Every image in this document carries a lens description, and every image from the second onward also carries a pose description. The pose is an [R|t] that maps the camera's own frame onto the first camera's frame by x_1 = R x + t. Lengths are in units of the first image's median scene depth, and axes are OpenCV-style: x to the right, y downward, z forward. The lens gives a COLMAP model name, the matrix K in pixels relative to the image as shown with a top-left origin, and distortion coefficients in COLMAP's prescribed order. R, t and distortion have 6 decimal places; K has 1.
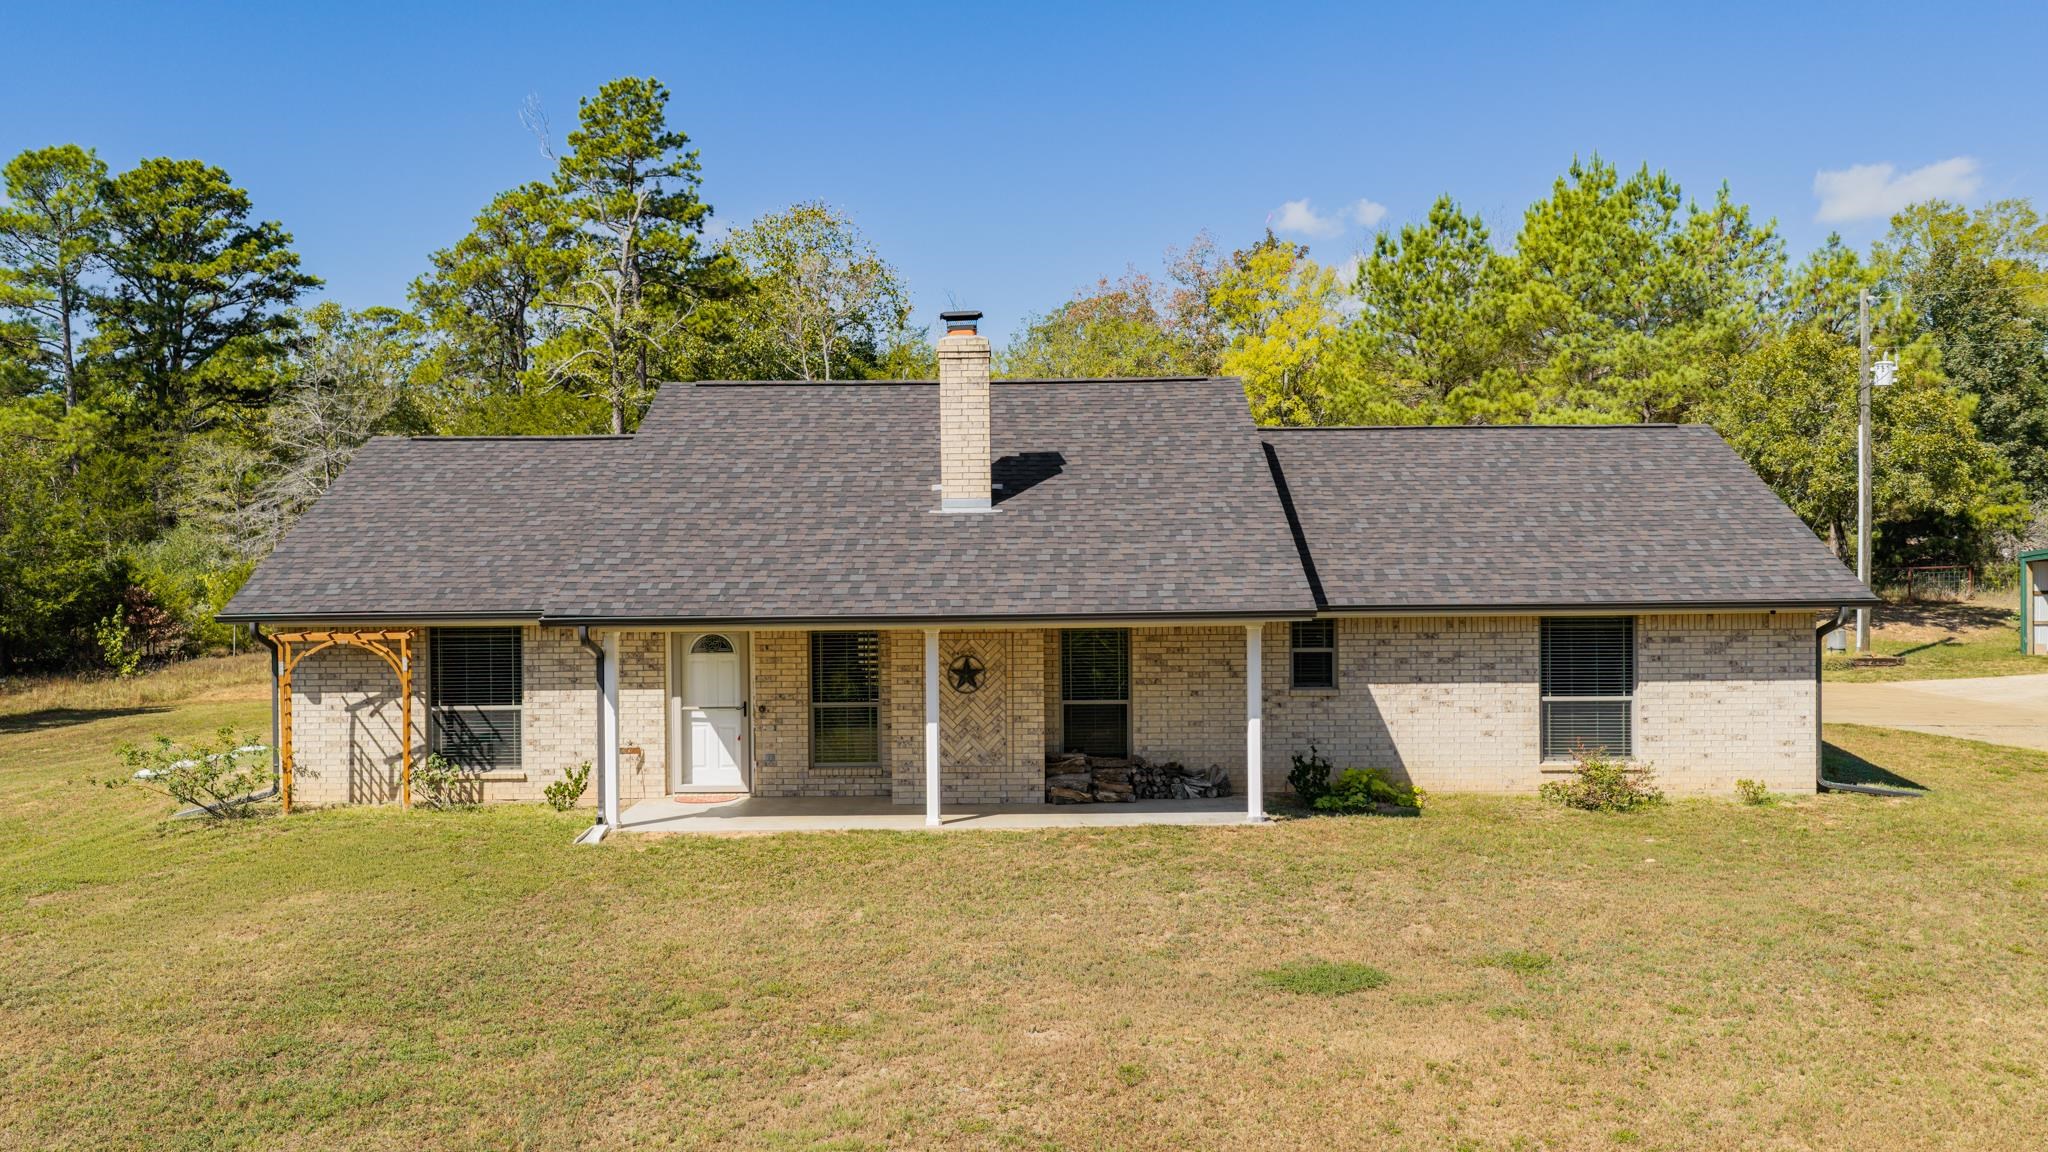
lens RADIAL K [[1742.8, 0, 995.6], [0, 1742.8, 582.7], [0, 0, 1]] dist [0.048739, -0.090287]
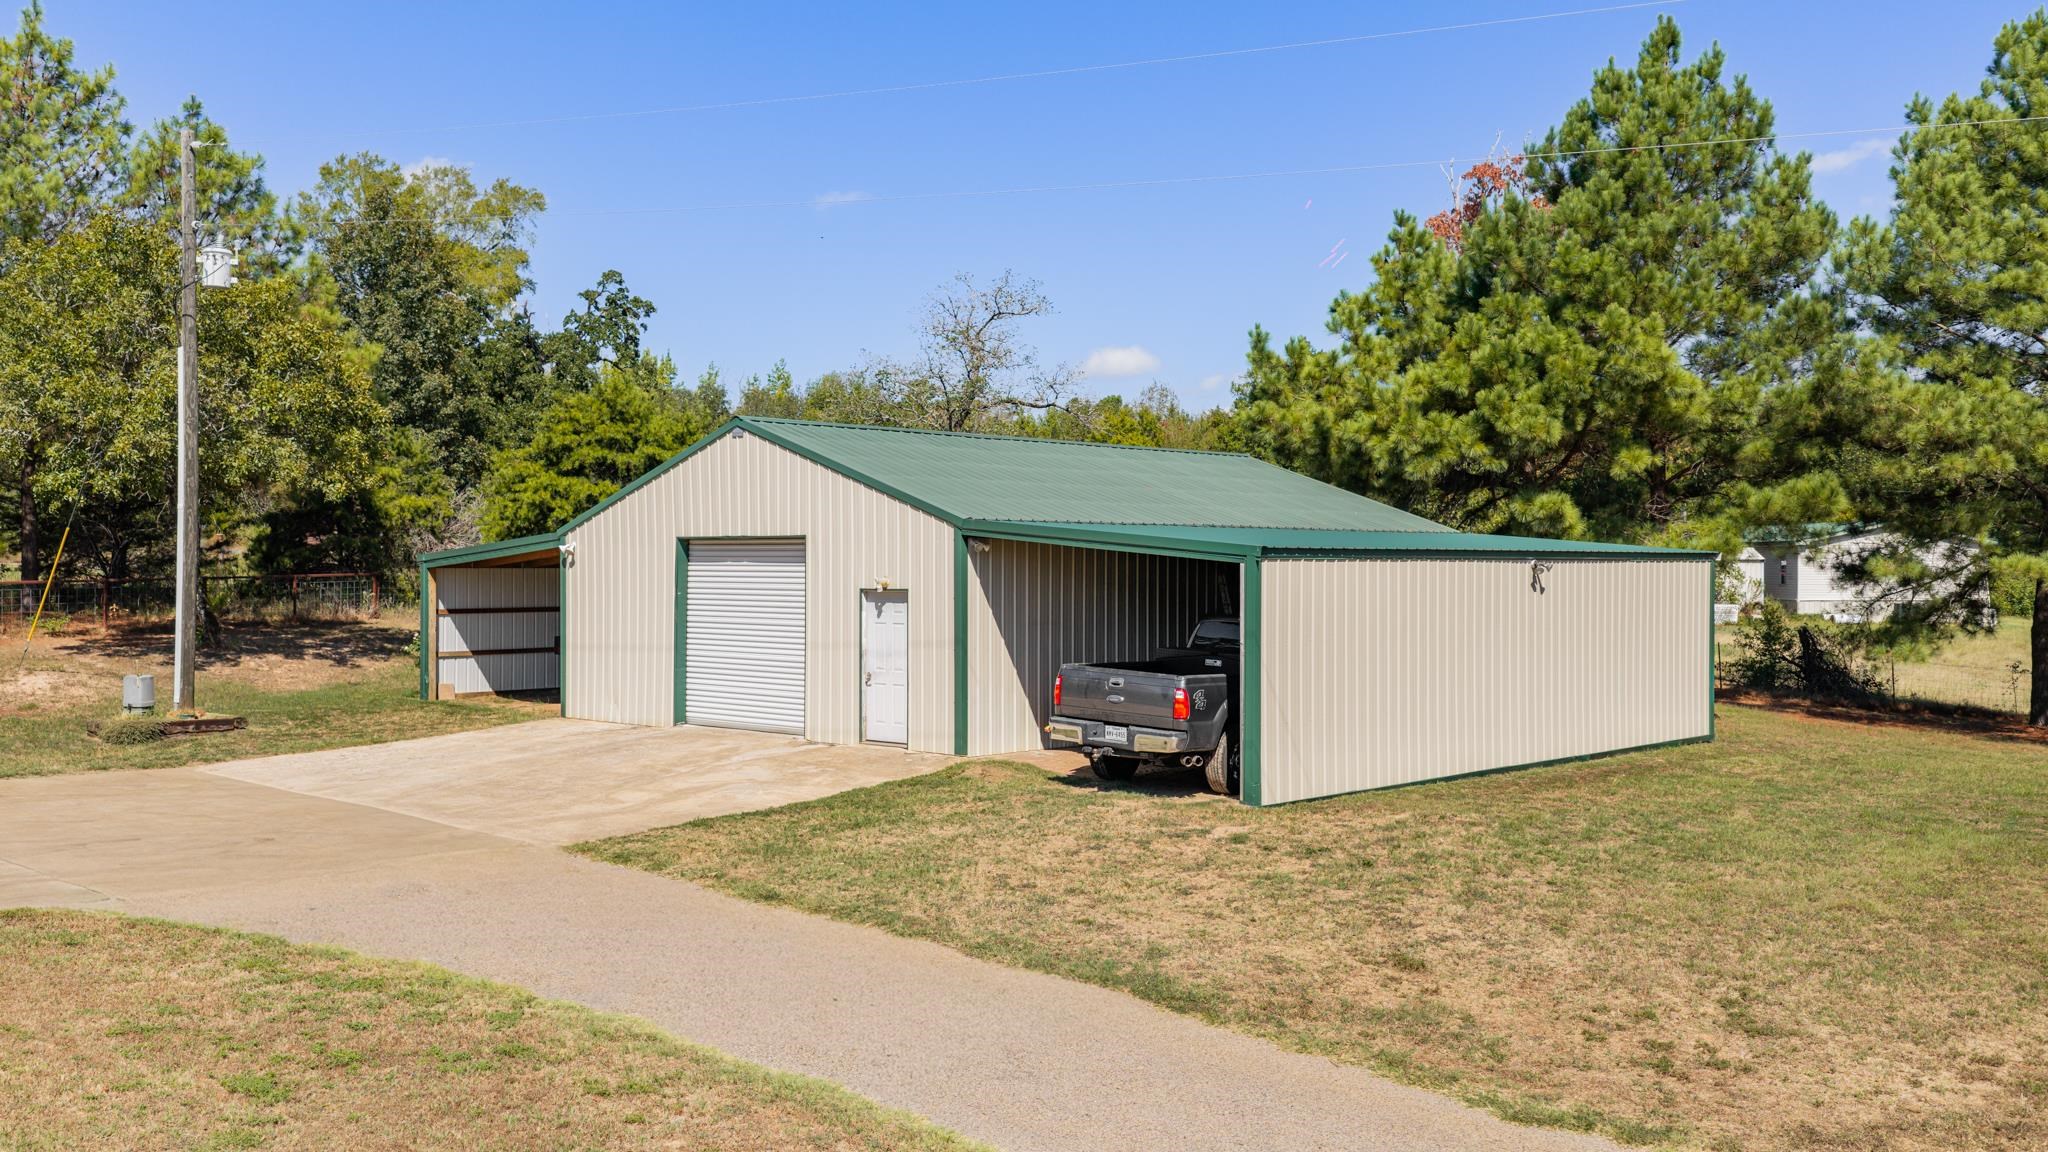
lens RADIAL K [[1778.3, 0, 918.6], [0, 1778.3, 577.3], [0, 0, 1]] dist [0.077848, 0.000126]
pose [[0.718969, 0.005667, 0.695019, 0.456050], [-0.001650, 0.999978, -0.006447, -0.008041], [-0.695040, 0.003488, 0.718962, 0.686639]]
